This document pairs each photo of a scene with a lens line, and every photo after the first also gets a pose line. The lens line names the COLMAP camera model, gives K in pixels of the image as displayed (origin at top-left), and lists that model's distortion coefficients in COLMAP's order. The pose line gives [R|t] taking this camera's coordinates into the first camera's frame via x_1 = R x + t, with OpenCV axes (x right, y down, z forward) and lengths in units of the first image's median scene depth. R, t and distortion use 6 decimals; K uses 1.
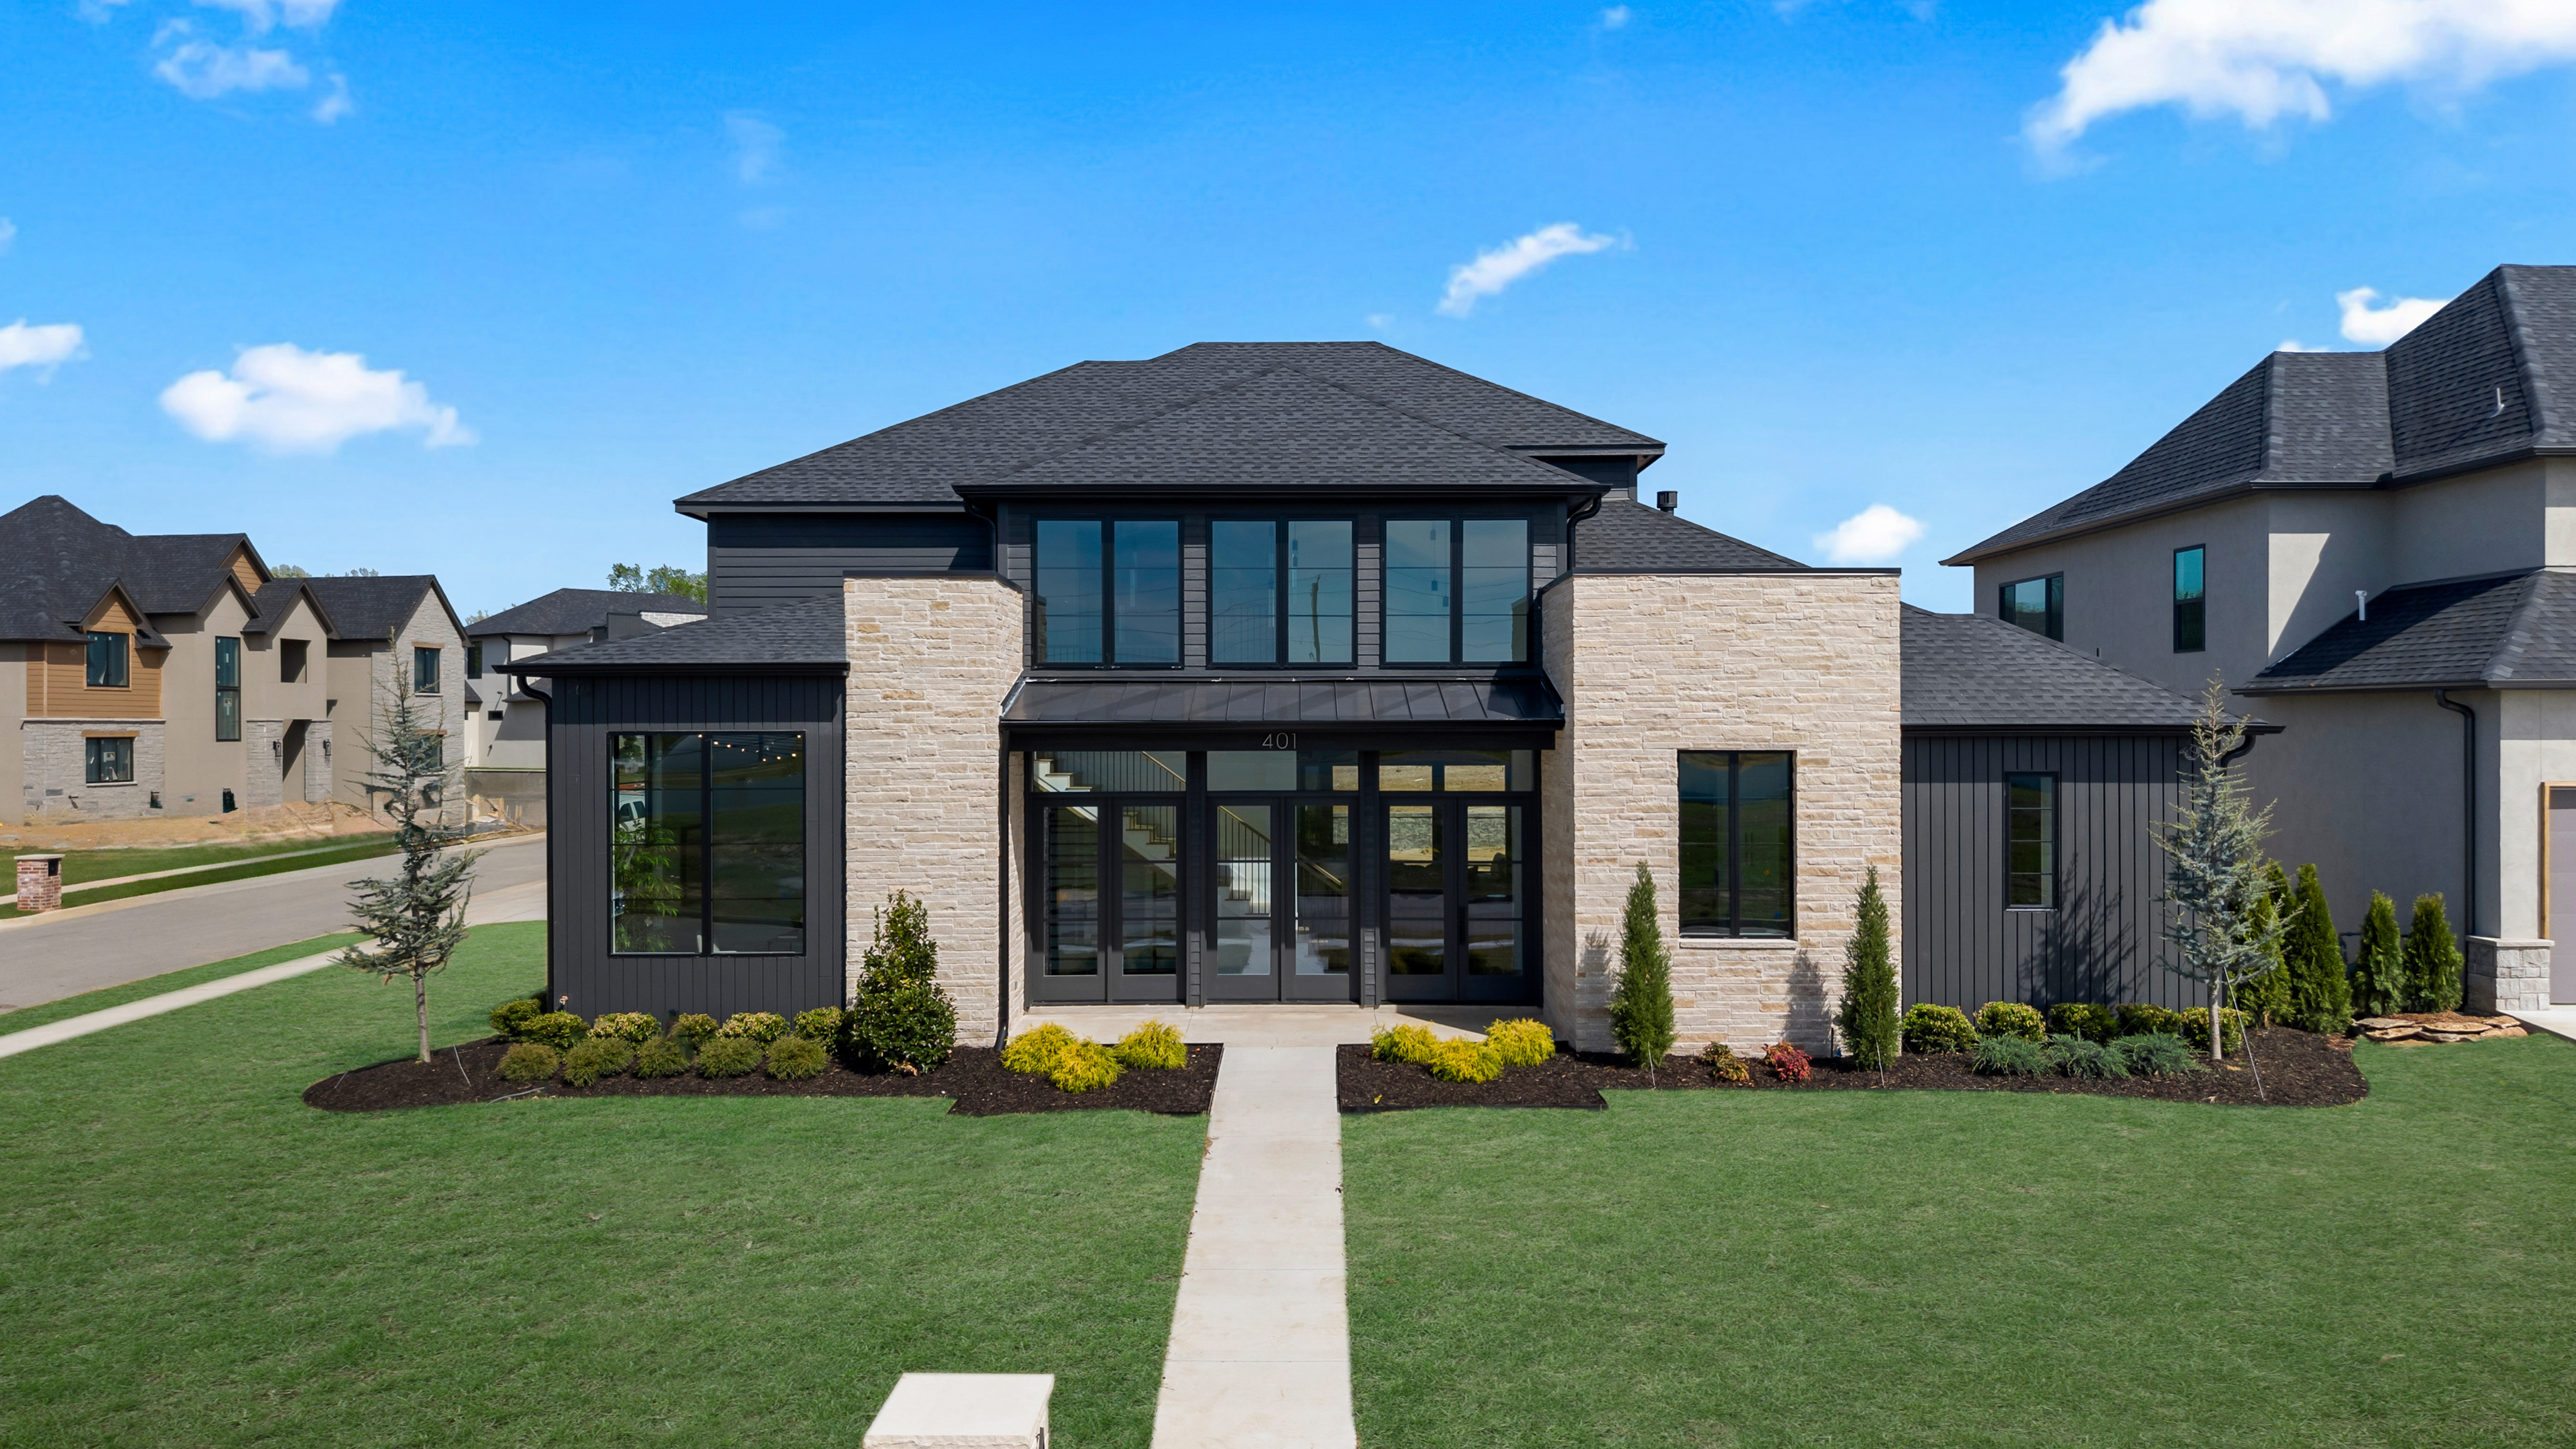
lens RADIAL K [[1736.2, 0, 1297.4], [0, 1736.2, 723.2], [0, 0, 1]] dist [0.067968, -0.102128]
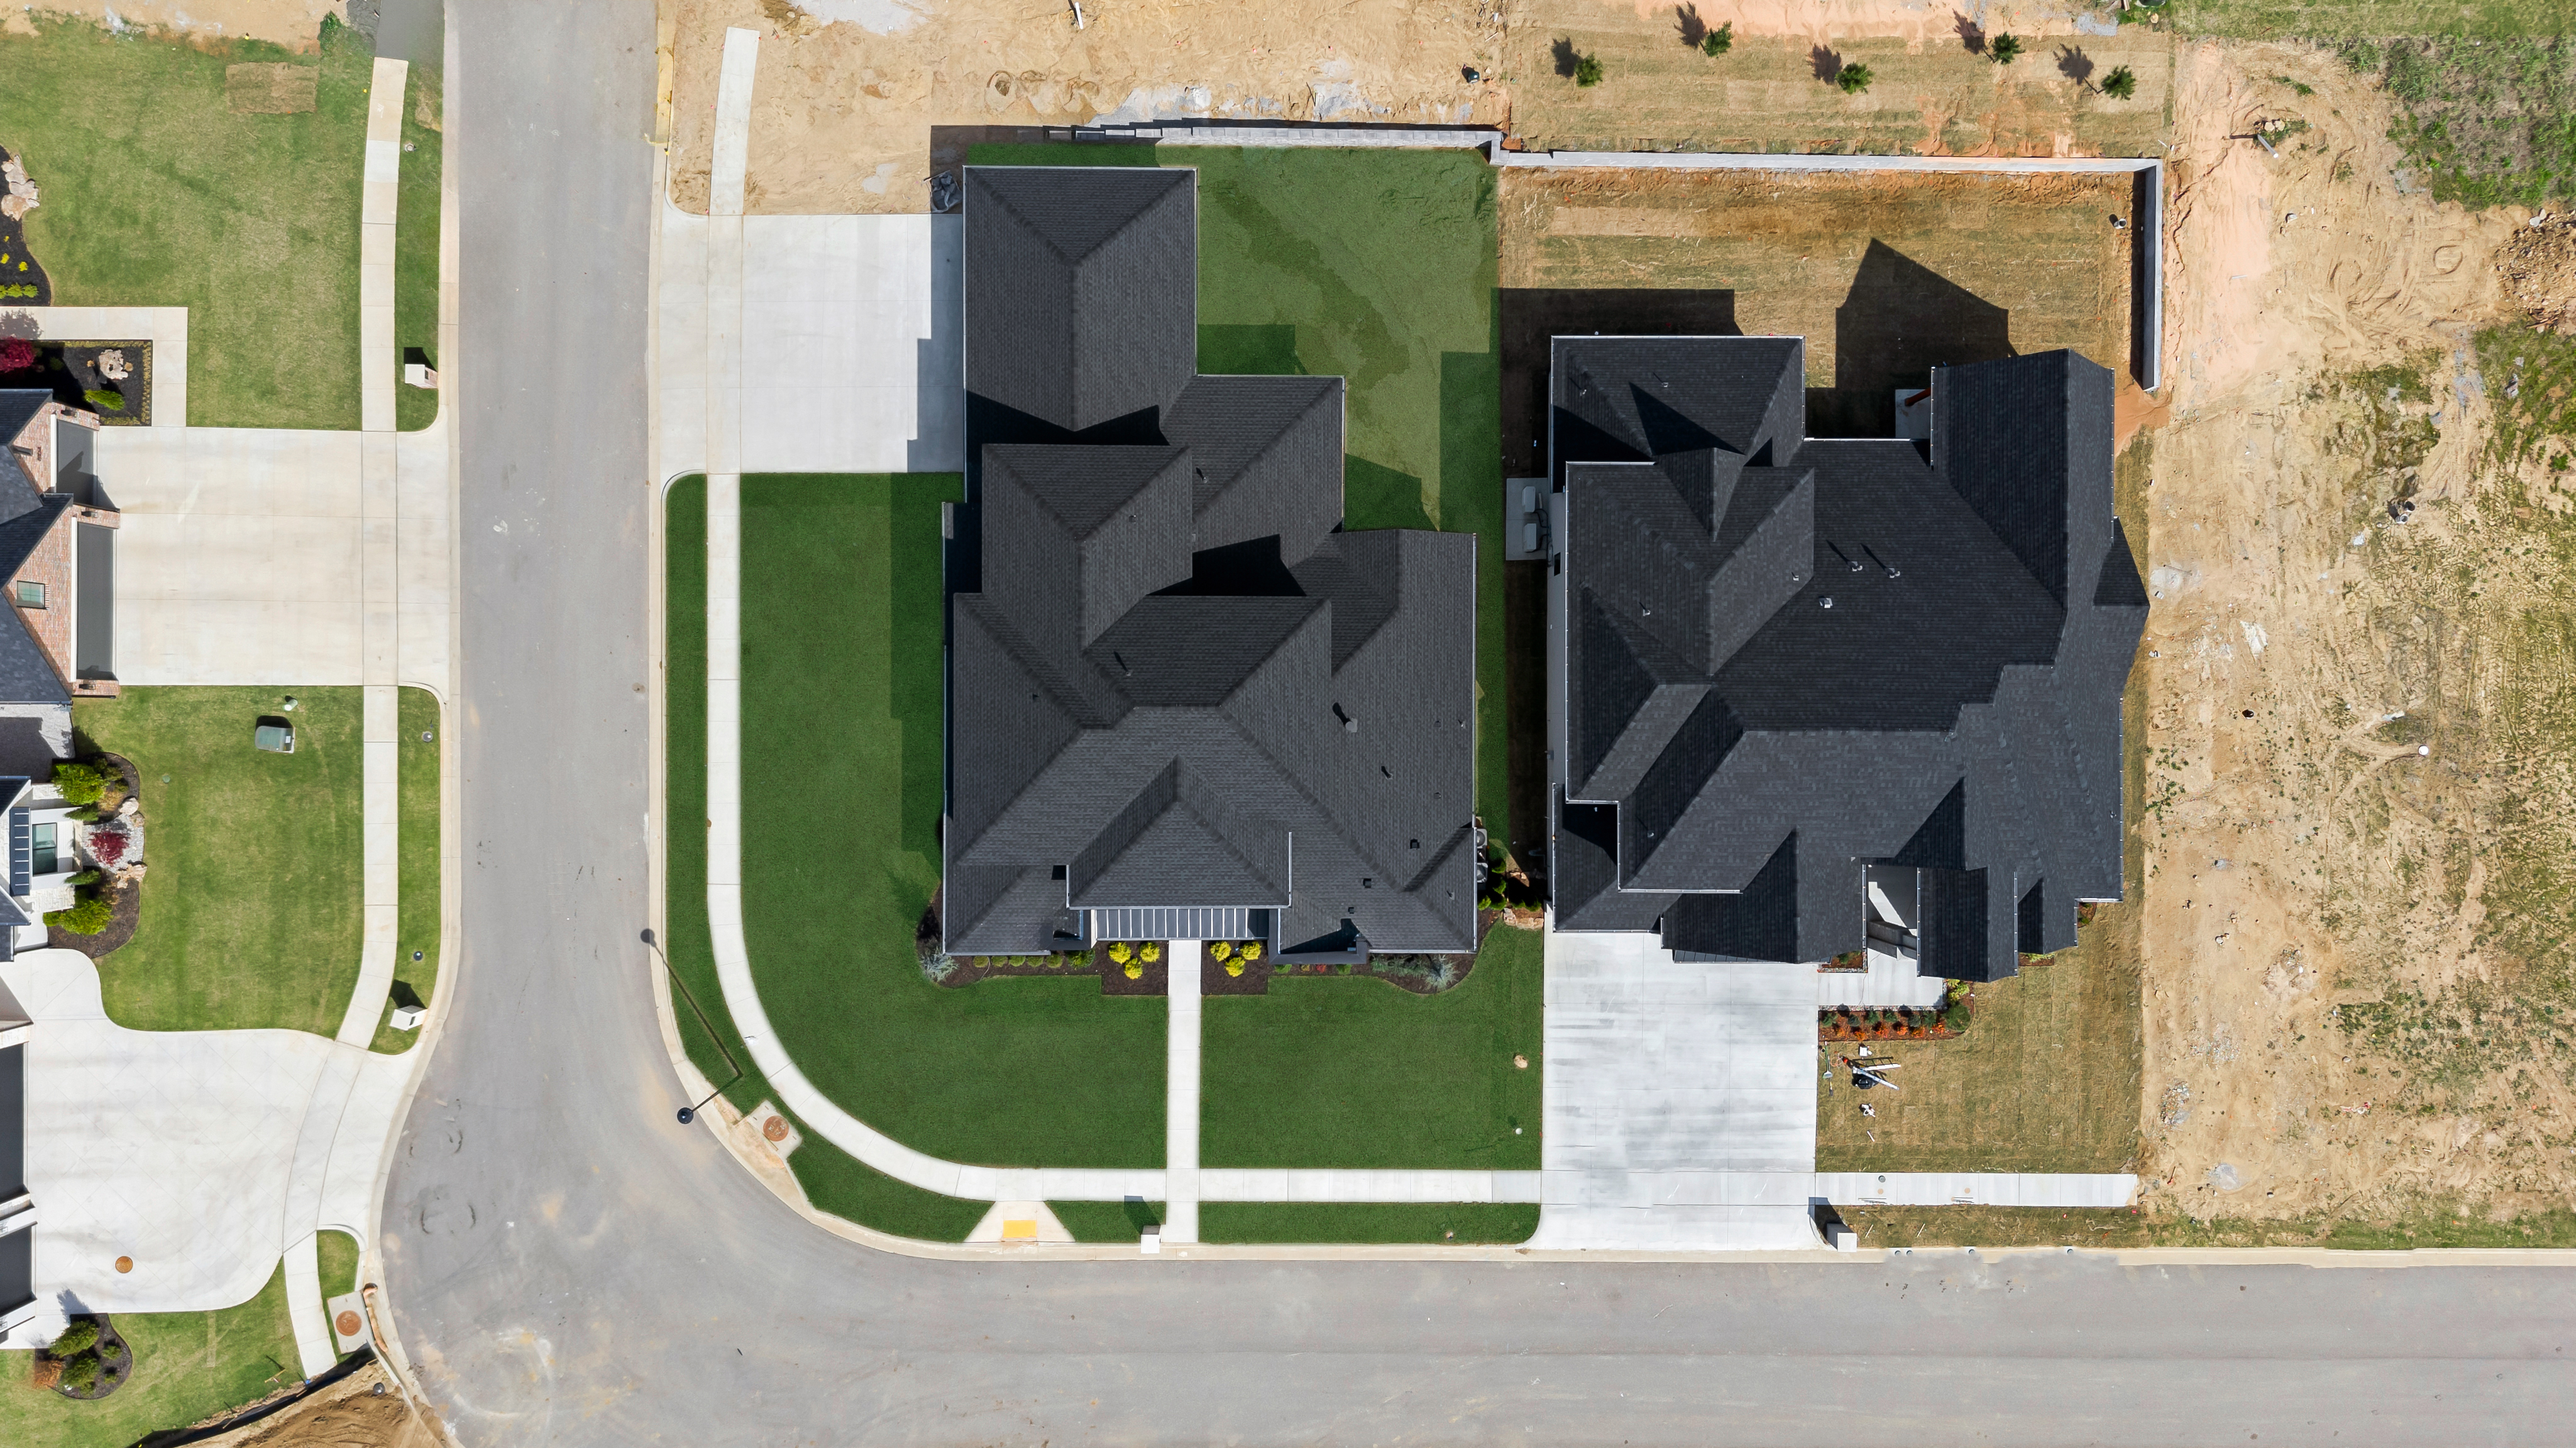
lens RADIAL K [[1760.2, 0, 1309.6], [0, 1760.2, 725.2], [0, 0, 1]] dist [0.056829, -0.055932]
pose [[0.999727, -0.003787, 0.023071, 0.152327], [-0.023060, 0.002937, 0.999730, -3.216637], [-0.003854, -0.999989, 0.002849, 1.345139]]
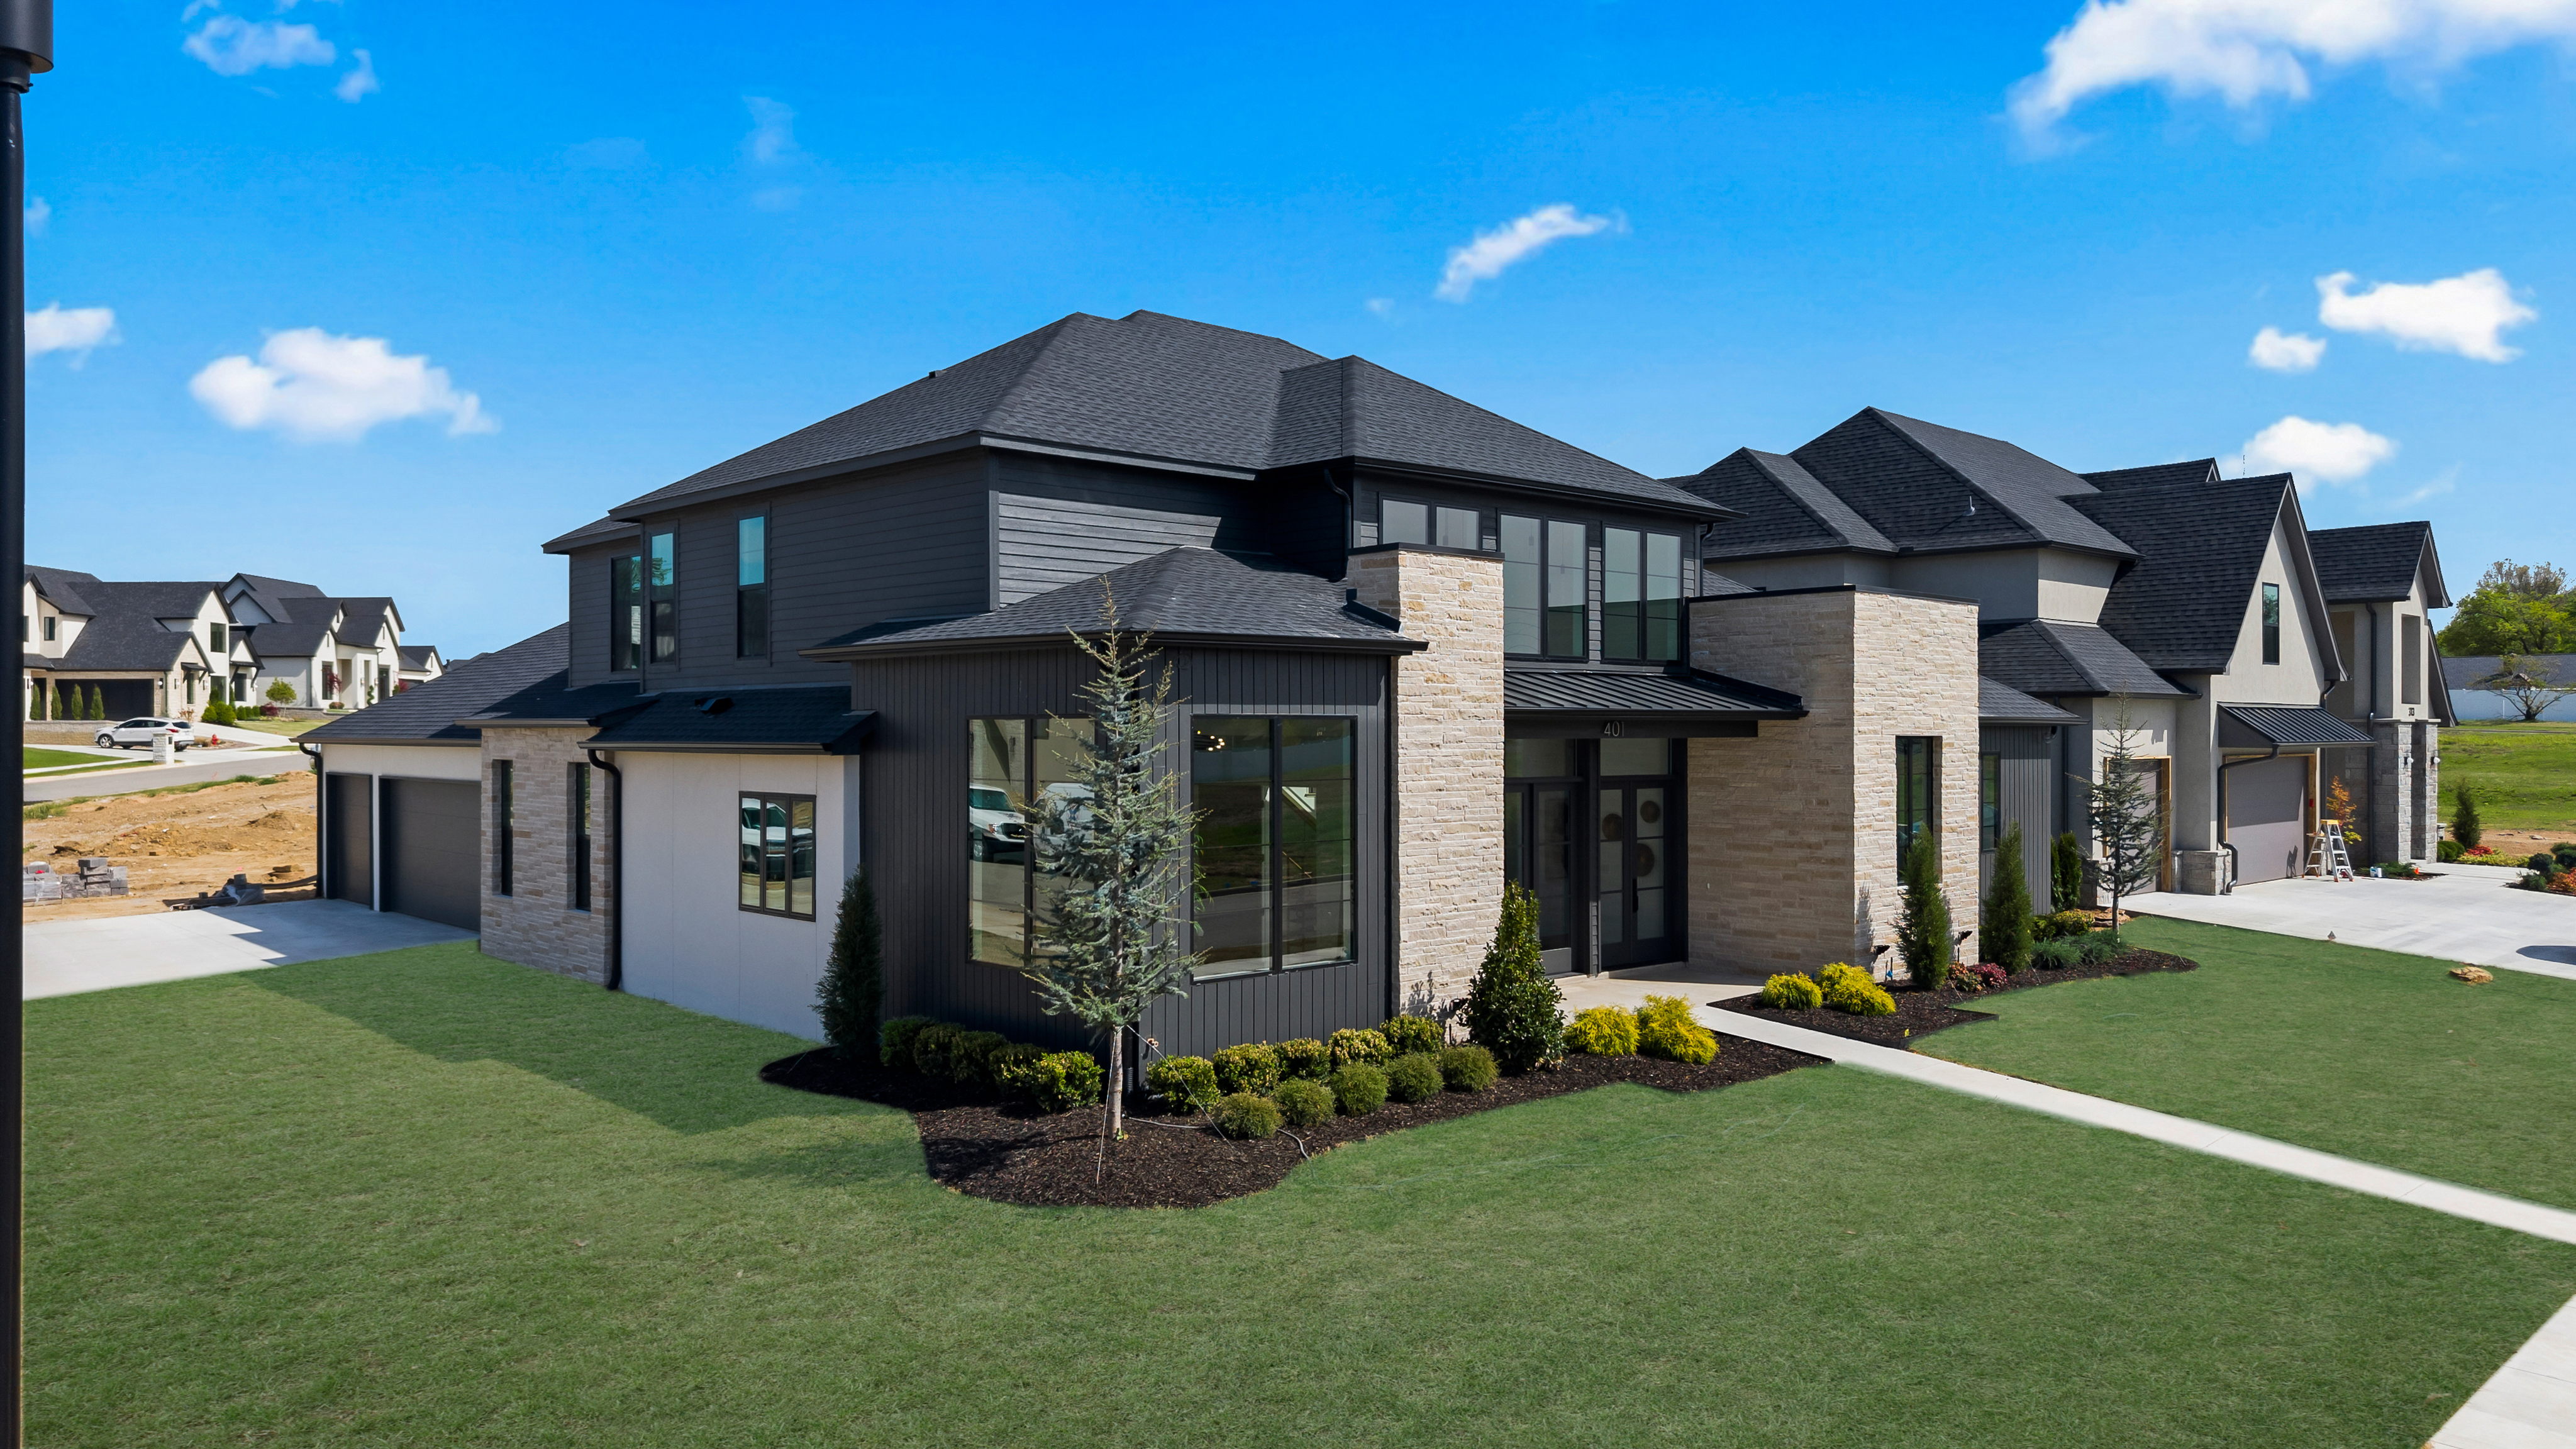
lens RADIAL K [[1757.7, 0, 1293.5], [0, 1757.7, 726.6], [0, 0, 1]] dist [0.012053, -0.004129]
pose [[0.730066, 0.003332, 0.683368, -0.893829], [-0.001702, 0.999994, -0.003059, 0.012666], [-0.683374, 0.001070, 0.730067, 0.350345]]
